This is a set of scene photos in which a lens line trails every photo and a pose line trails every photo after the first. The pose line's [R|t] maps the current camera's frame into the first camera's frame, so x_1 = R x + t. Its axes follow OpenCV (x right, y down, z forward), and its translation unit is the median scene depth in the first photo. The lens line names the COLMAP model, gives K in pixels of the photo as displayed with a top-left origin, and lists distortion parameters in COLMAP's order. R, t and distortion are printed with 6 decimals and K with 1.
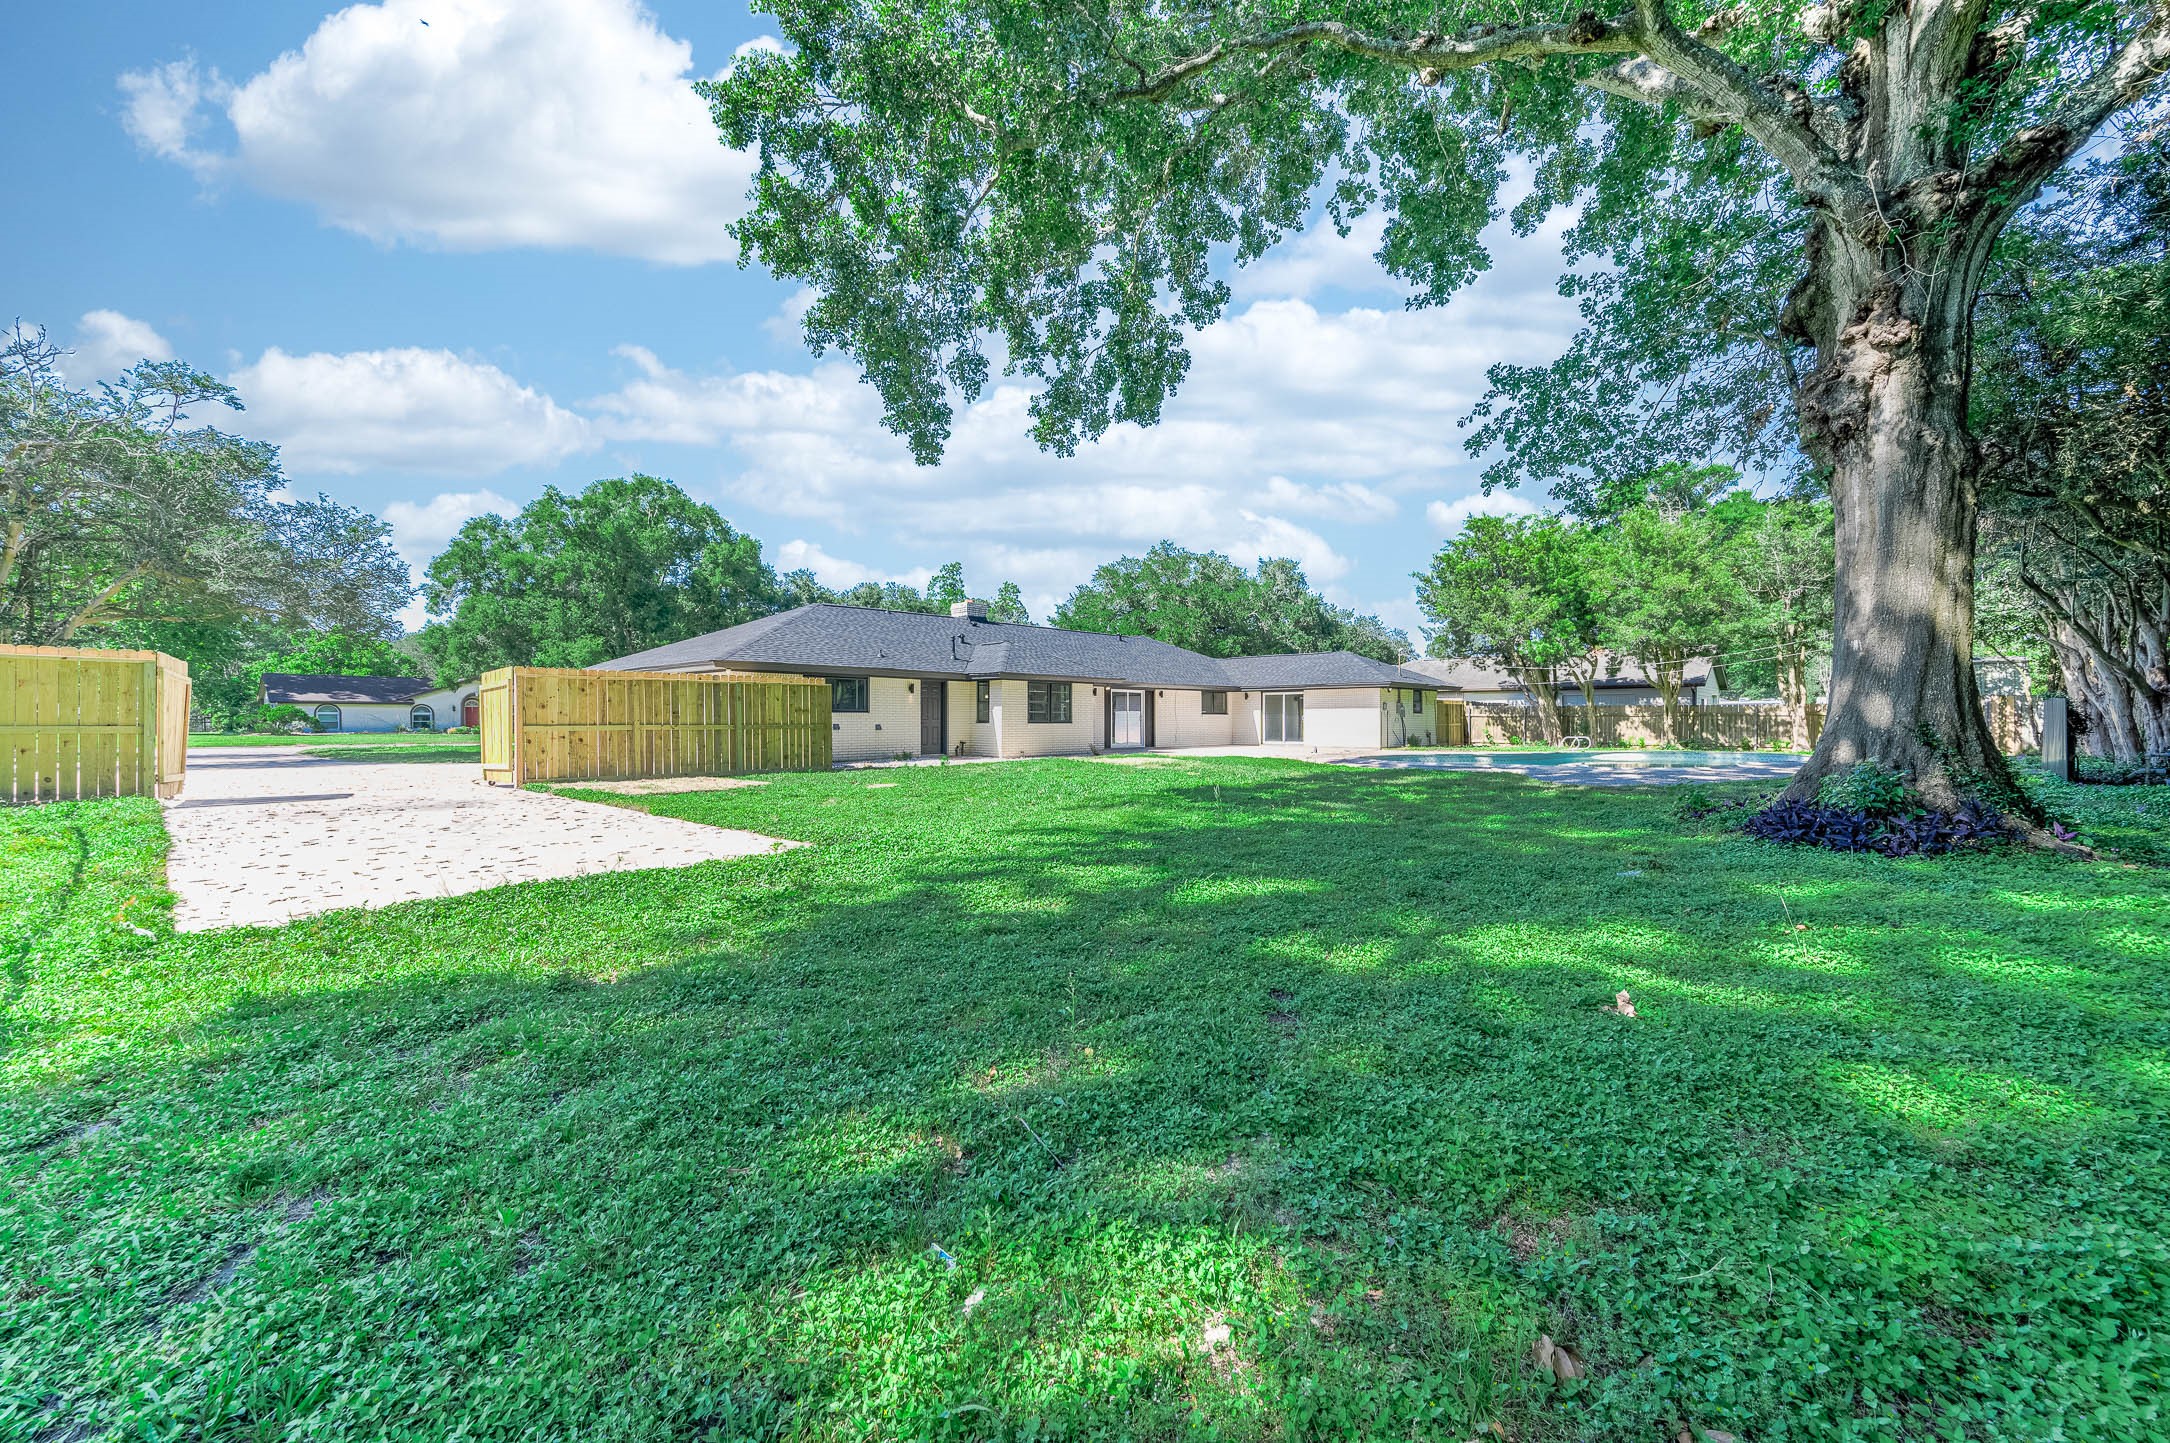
lens RADIAL K [[855.4, 0, 1082.4], [0, 855.4, 731.4], [0, 0, 1]] dist [0.010429, 0.000339]
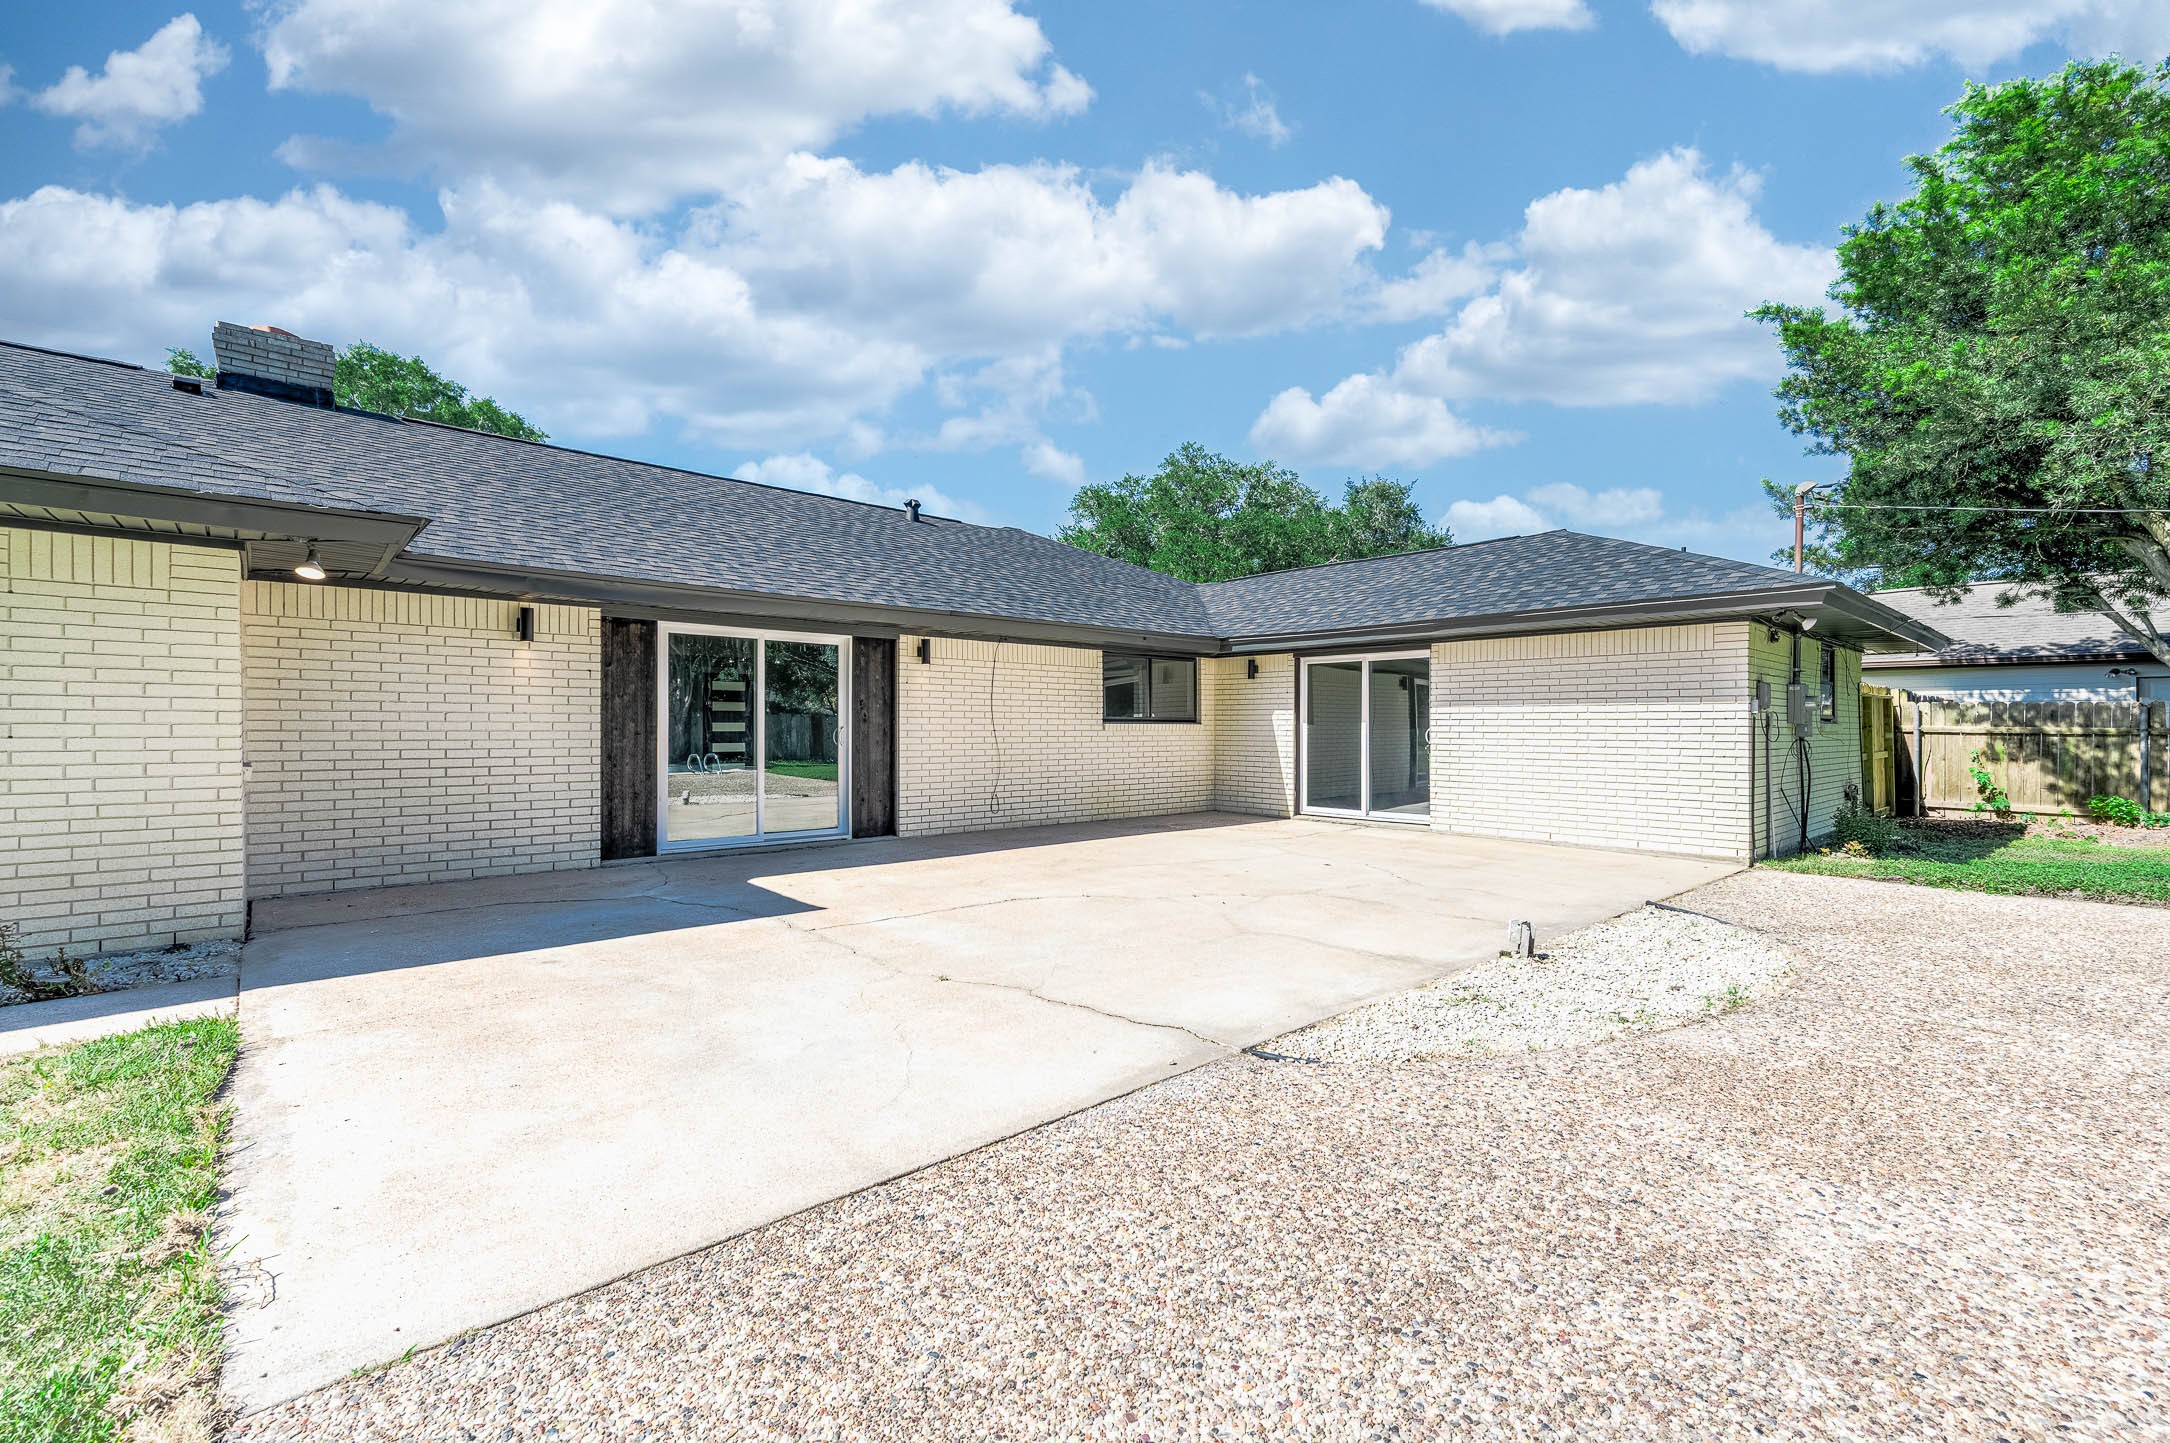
lens RADIAL K [[942.6, 0, 1072.9], [0, 942.6, 732.2], [0, 0, 1]] dist [0.005783, 0.000239]
pose [[0.995667, 0.005548, -0.092822, 0.164463], [-0.006356, 0.999944, -0.008413, -0.013658], [0.092771, 0.008967, 0.995647, 0.661719]]
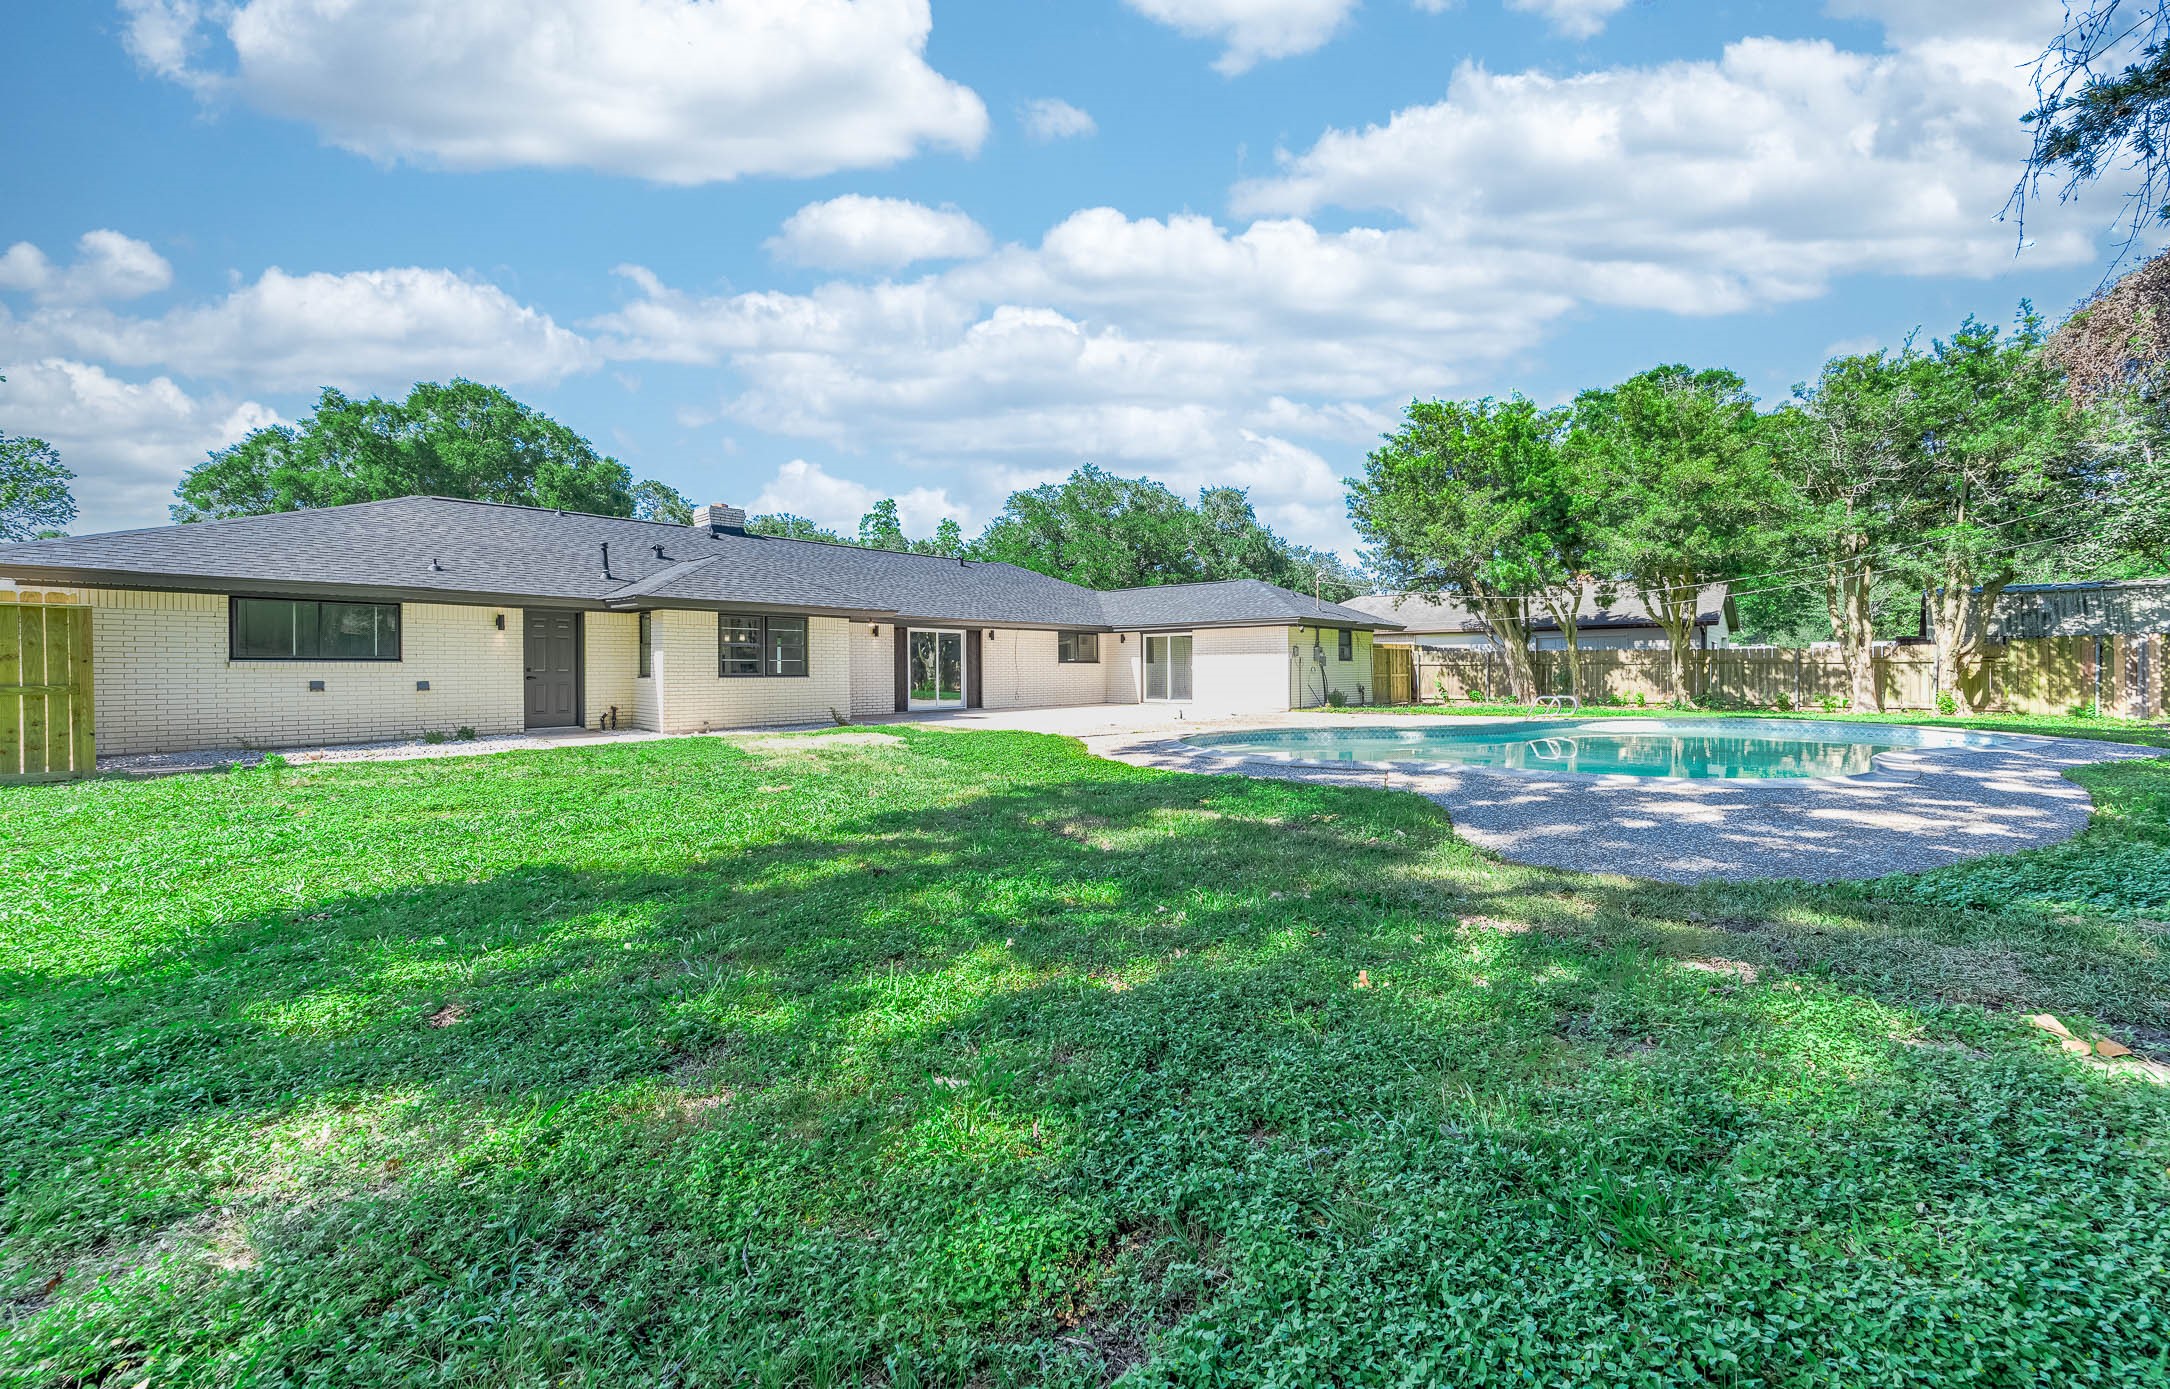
lens RADIAL K [[865.8, 0, 1087.8], [0, 865.8, 671.7], [0, 0, 1]] dist [0.021226, 0.000108]
pose [[0.999499, -0.002993, 0.031503, 0.144050], [0.003299, 0.999948, -0.009671, -0.005243], [-0.031473, 0.009770, 0.999457, 0.253158]]
